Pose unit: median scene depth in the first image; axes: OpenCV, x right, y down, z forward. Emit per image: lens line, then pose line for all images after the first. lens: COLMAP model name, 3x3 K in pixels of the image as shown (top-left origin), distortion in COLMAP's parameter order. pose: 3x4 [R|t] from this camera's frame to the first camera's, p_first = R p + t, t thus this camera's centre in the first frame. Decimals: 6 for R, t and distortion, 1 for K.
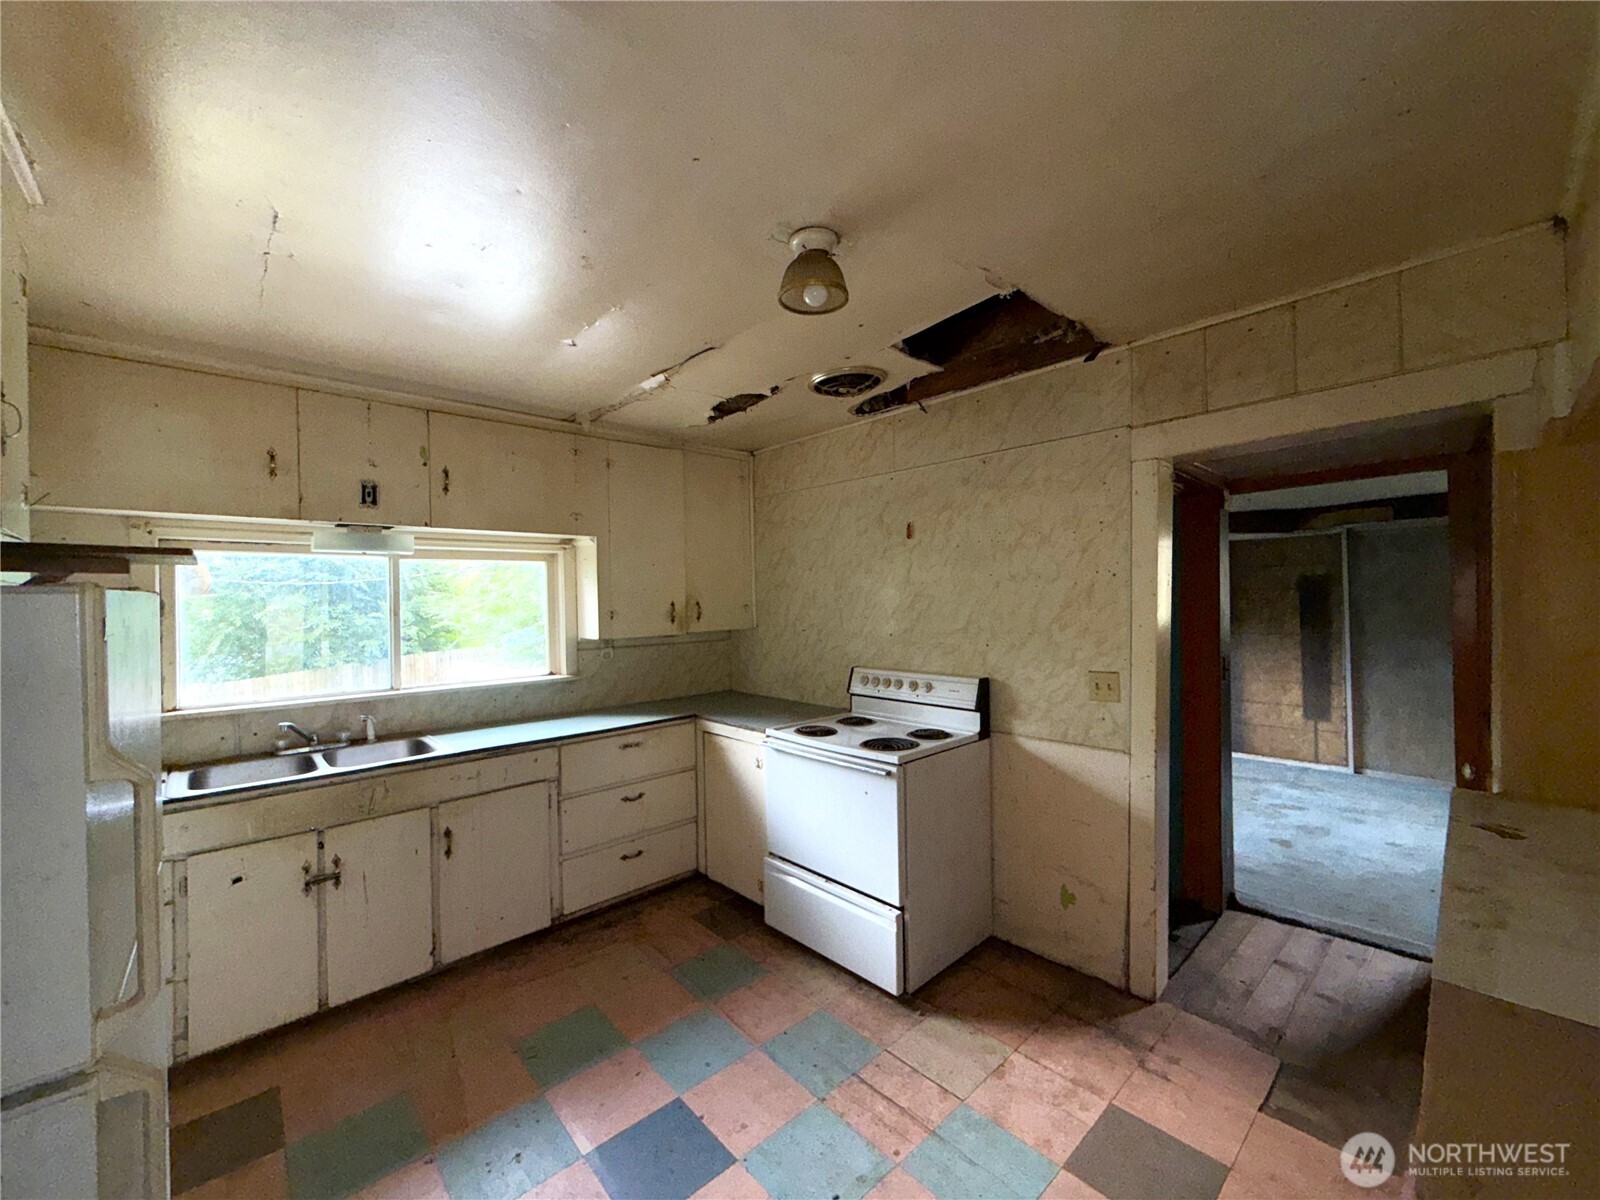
lens RADIAL K [[635.5, 0, 799.9], [0, 635.5, 599.0], [0, 0, 1]] dist [-0.002154, -0.000188]
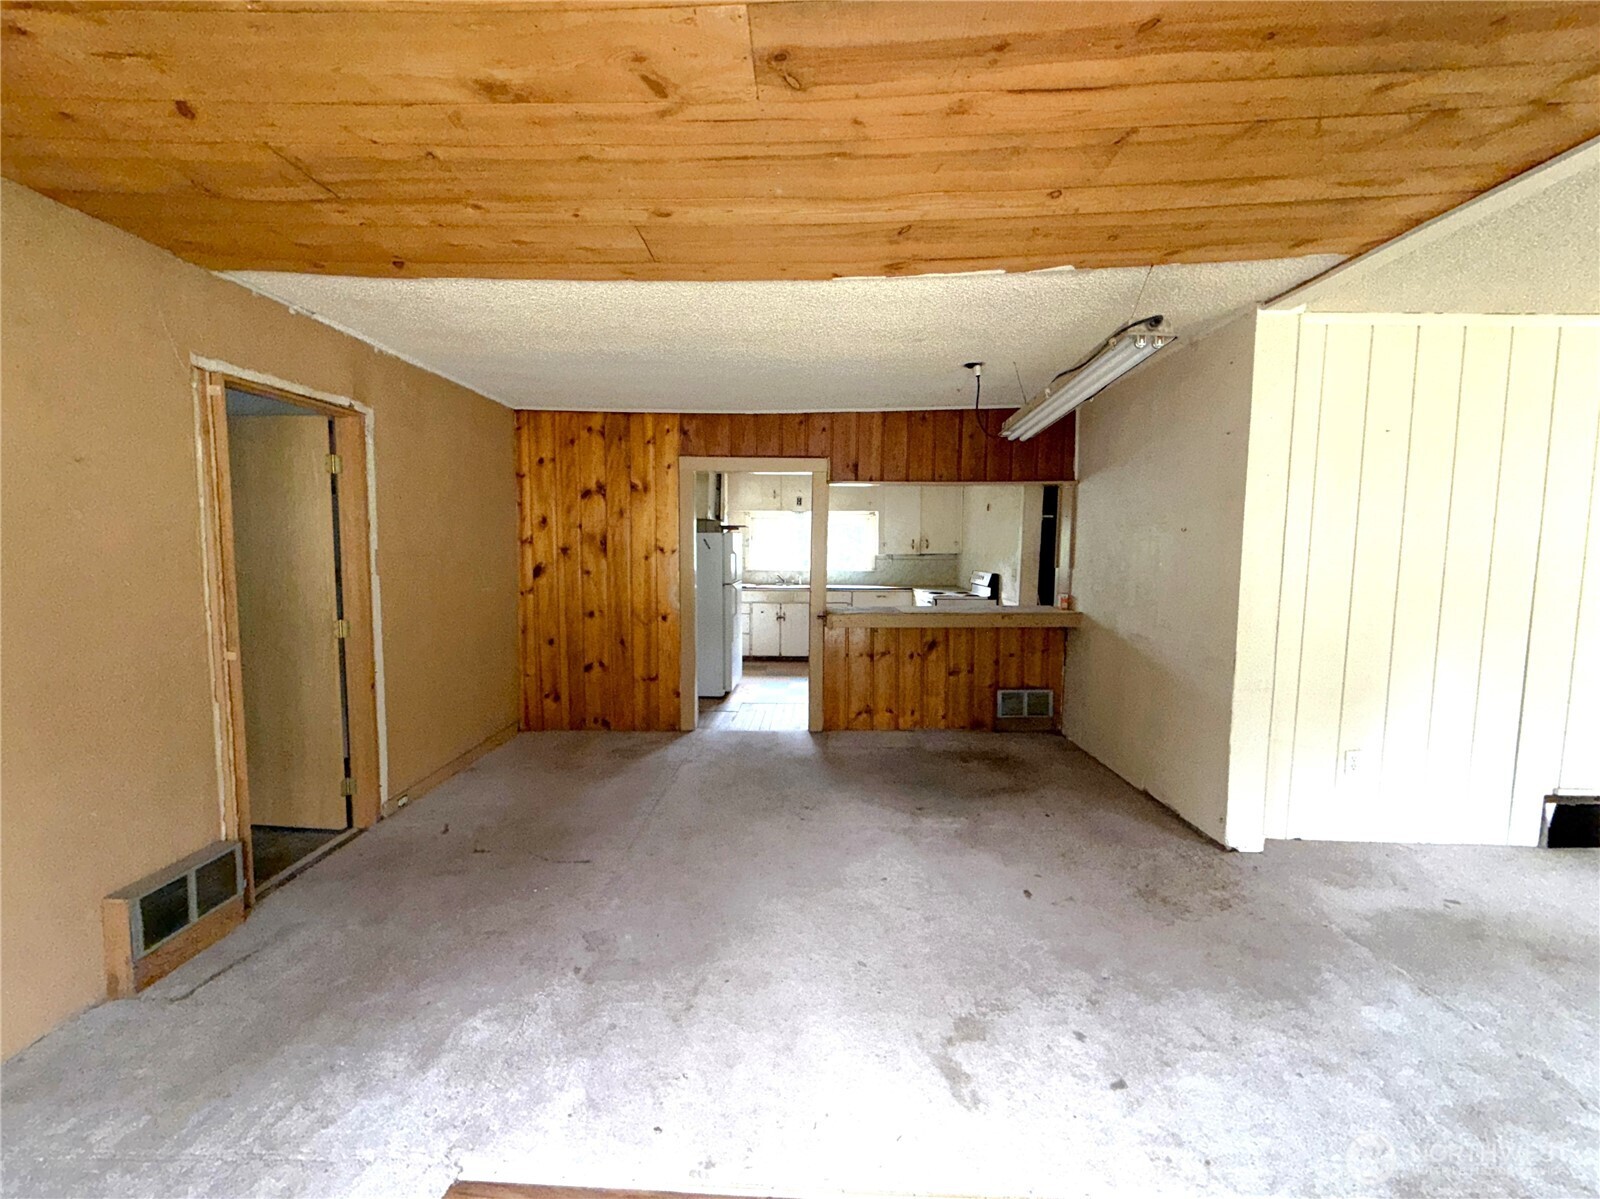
lens RADIAL K [[635.5, 0, 787.3], [0, 635.5, 597.9], [0, 0, 1]] dist [-0.002154, -0.000188]
pose [[0.703733, 0.072455, -0.706760, 1.441479], [-0.015783, 0.996135, 0.086406, 0.031896], [0.710289, -0.049652, 0.702157, -1.178363]]
